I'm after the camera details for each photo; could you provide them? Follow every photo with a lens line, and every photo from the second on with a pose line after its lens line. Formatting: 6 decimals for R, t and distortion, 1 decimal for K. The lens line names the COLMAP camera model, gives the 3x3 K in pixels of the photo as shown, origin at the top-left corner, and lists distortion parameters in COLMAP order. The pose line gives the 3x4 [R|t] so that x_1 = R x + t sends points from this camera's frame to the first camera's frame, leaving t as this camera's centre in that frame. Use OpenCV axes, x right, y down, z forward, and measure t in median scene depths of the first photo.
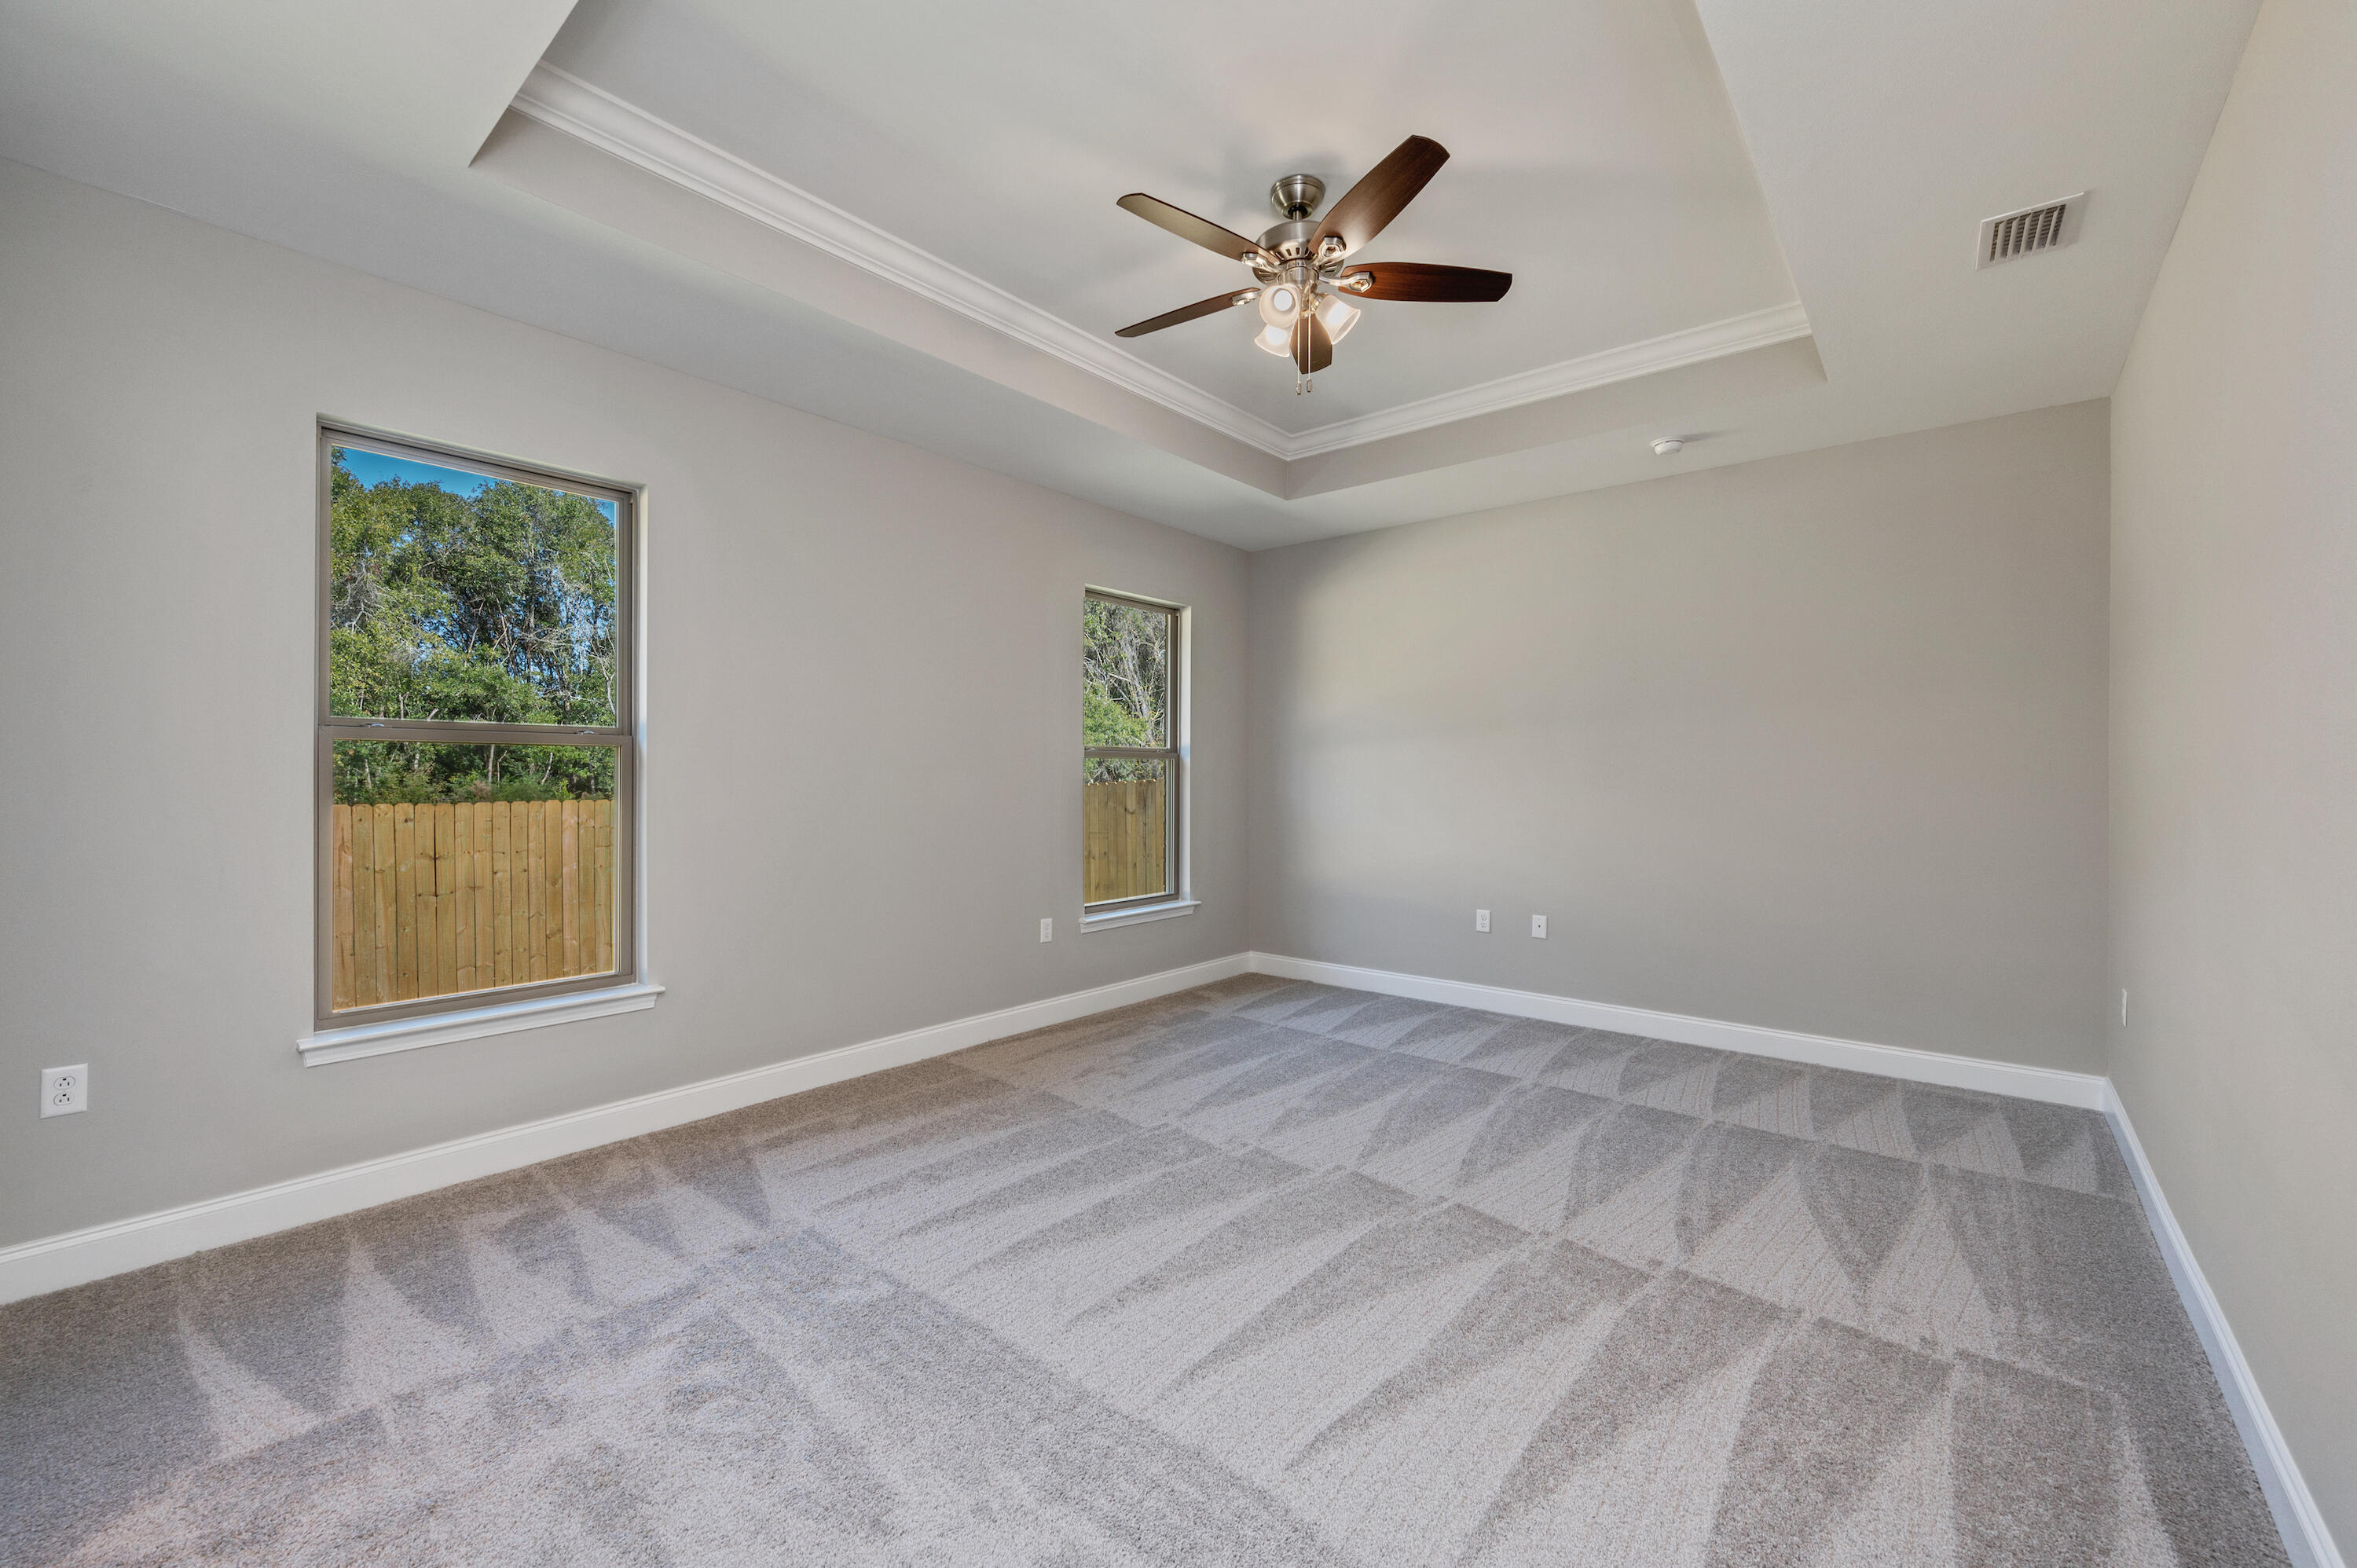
lens RADIAL K [[951.5, 0, 1160.8], [0, 951.5, 749.7], [0, 0, 1]] dist [-0.006389, 0.001417]
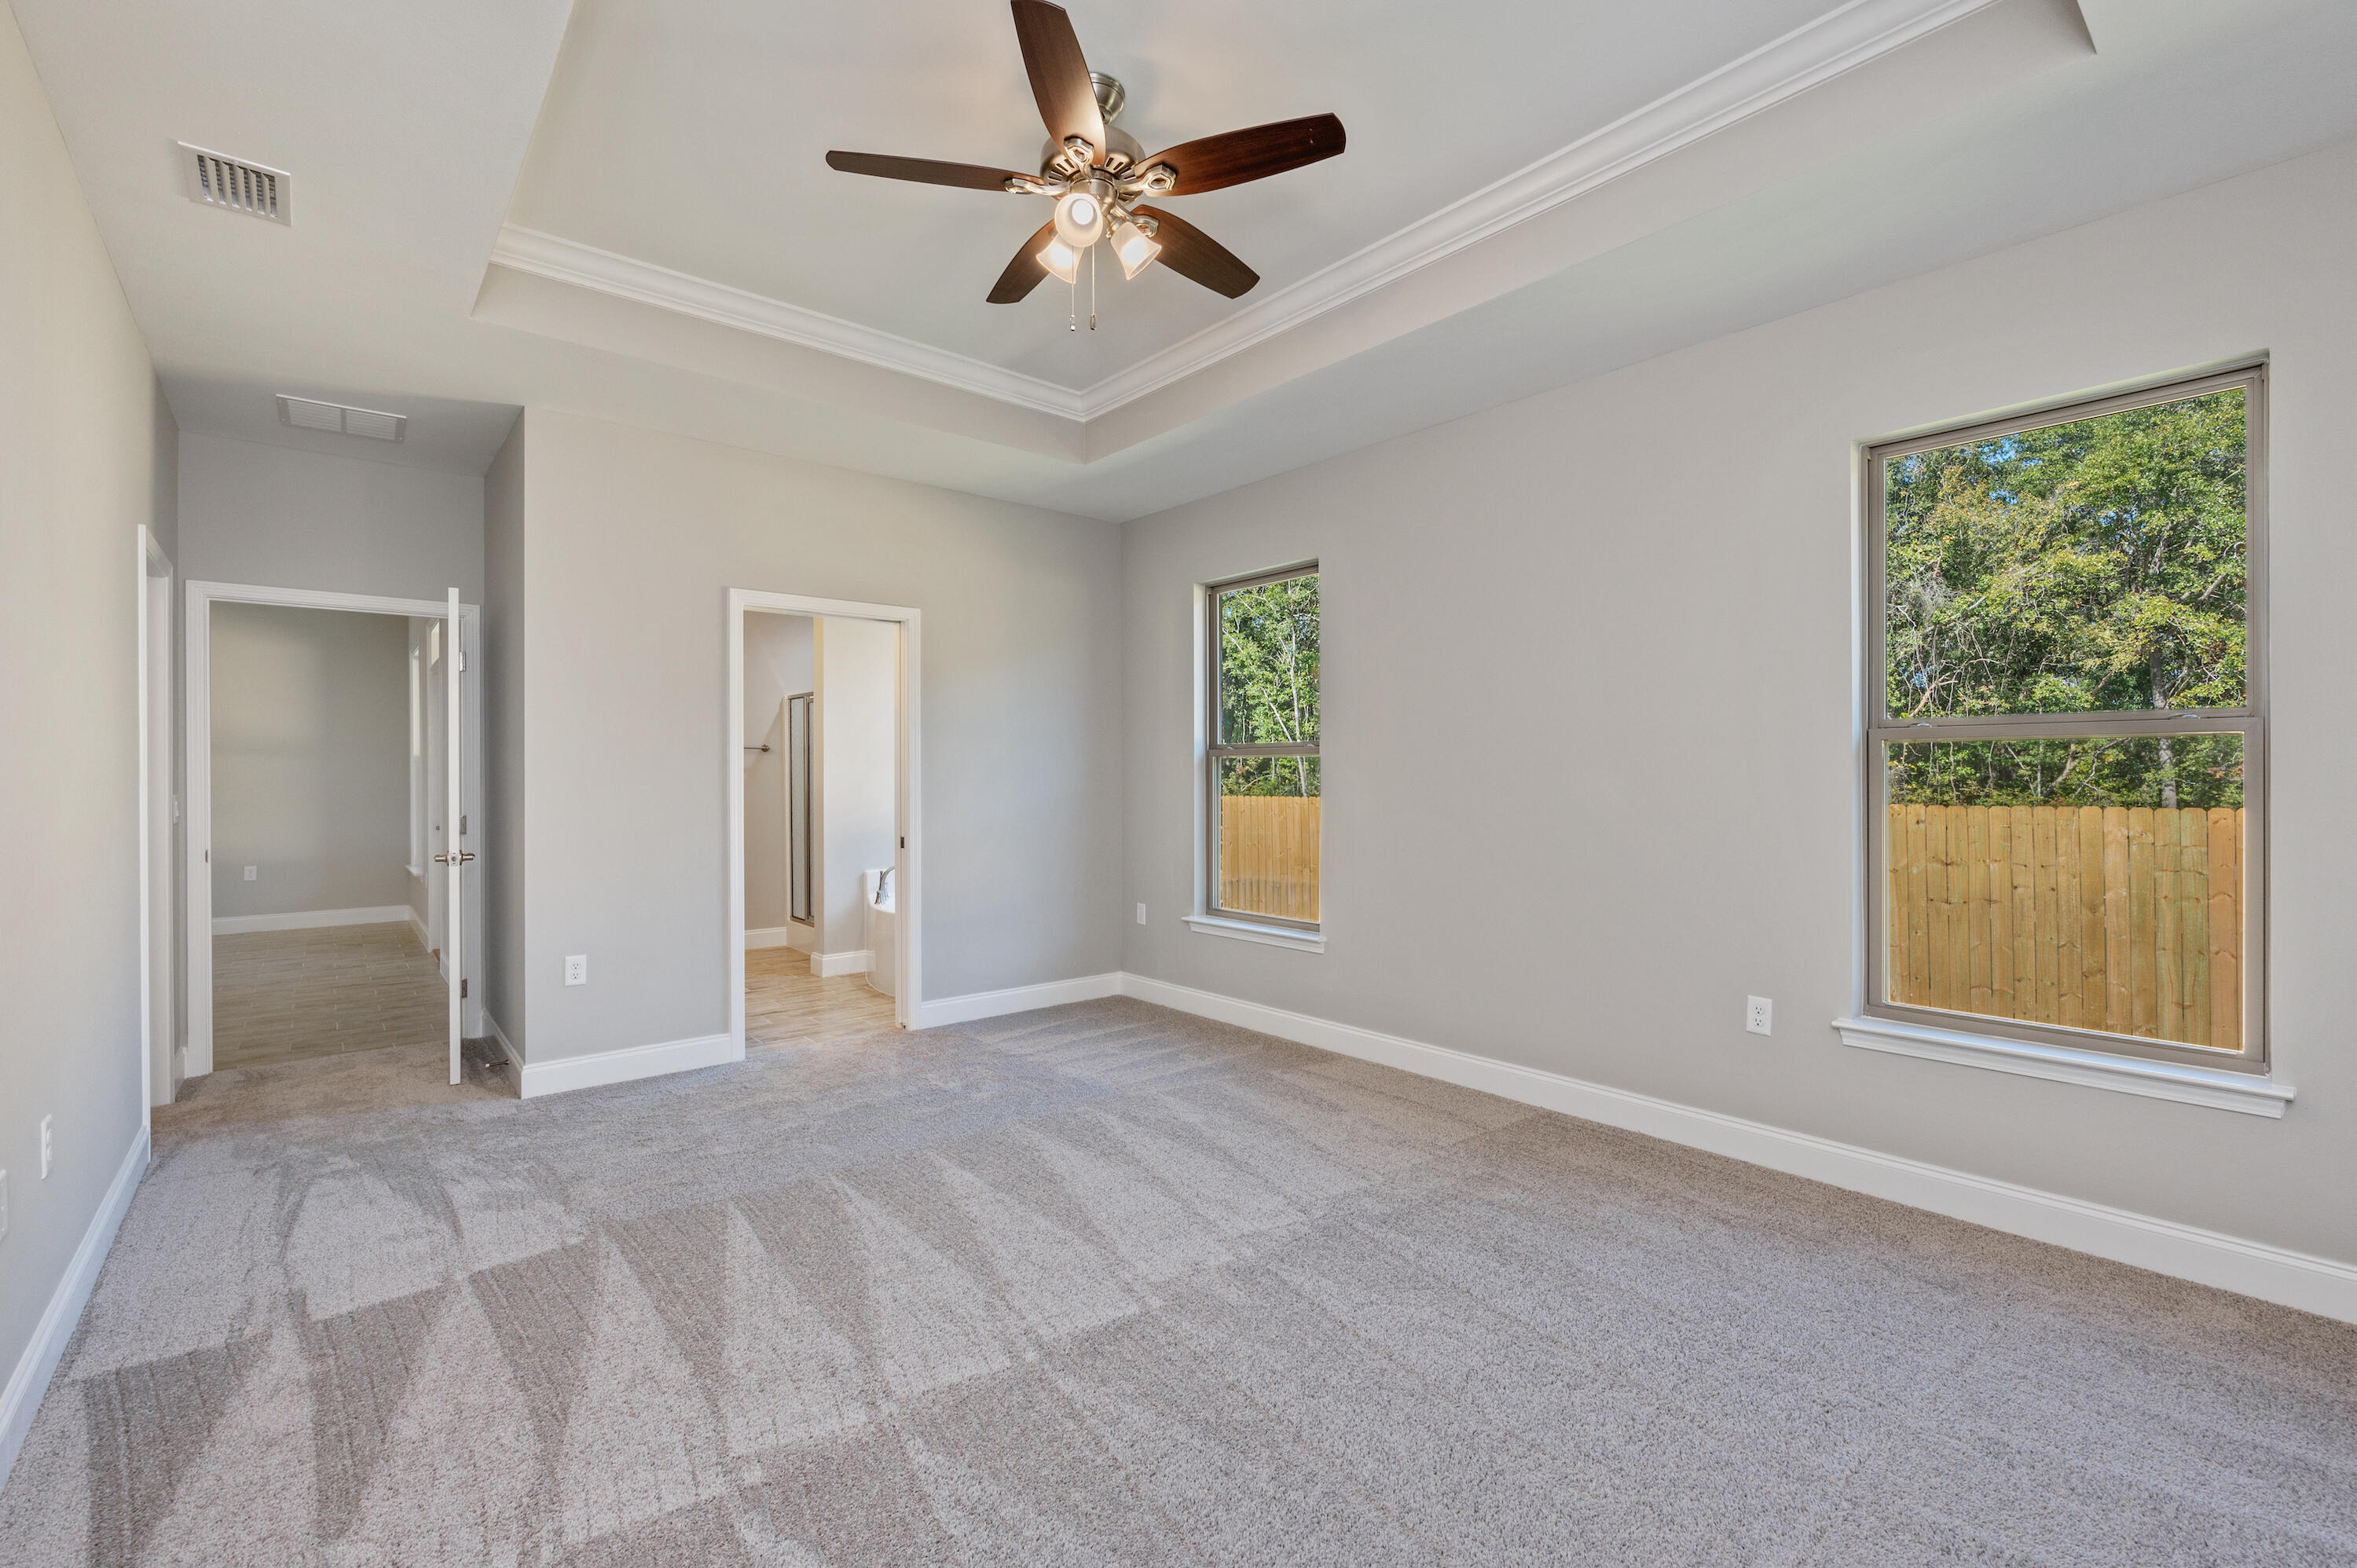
lens RADIAL K [[1025.6, 0, 1191.9], [0, 1025.6, 775.6], [0, 0, 1]] dist [-0.003671, -0.000932]
pose [[-0.151052, 0.002935, -0.988521, 0.333406], [0.026226, 0.999656, -0.001040, 0.008116], [0.988178, -0.026082, -0.151077, 0.387632]]
